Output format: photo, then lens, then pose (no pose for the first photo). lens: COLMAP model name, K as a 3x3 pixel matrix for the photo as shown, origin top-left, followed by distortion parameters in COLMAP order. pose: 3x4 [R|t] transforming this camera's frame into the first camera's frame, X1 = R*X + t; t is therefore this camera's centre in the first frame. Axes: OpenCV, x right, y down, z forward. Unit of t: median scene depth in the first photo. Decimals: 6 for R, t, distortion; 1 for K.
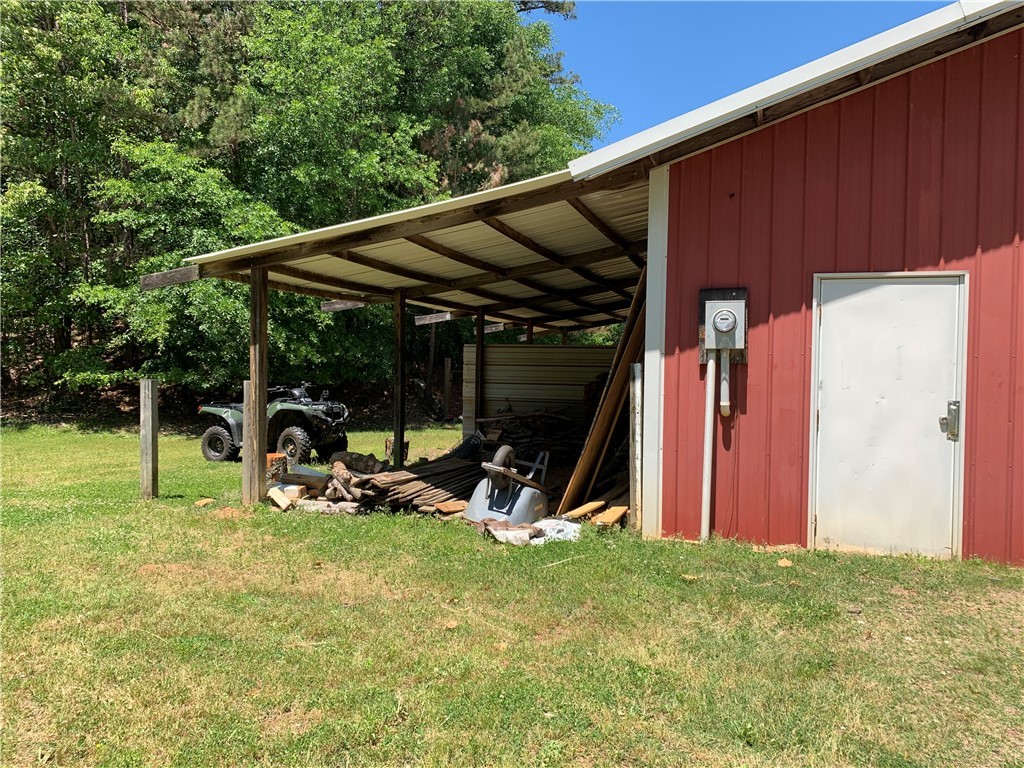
lens RADIAL K [[784.7, 0, 516.8], [0, 784.7, 380.8], [0, 0, 1]] dist [0.083583, -0.132105]
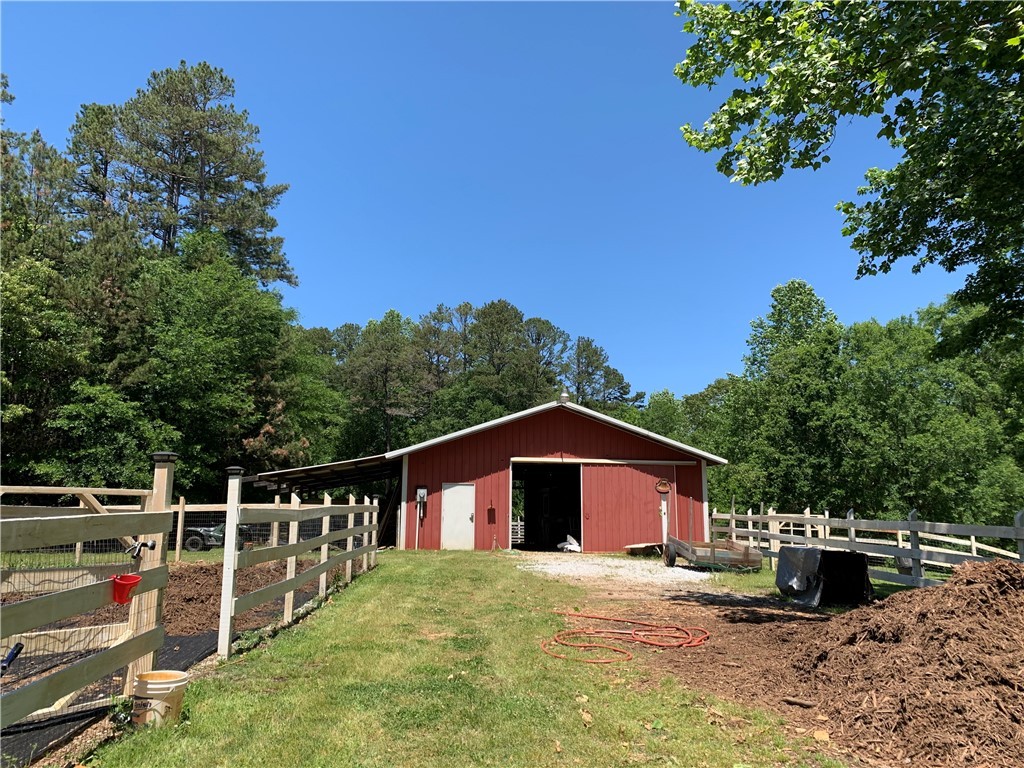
lens RADIAL K [[784.7, 0, 516.8], [0, 784.7, 380.8], [0, 0, 1]] dist [0.083583, -0.132105]
pose [[0.893614, 0.063252, 0.444358, -1.095906], [0.016863, 0.984590, -0.174063, 0.059336], [-0.448520, 0.163039, 0.878777, -2.766237]]
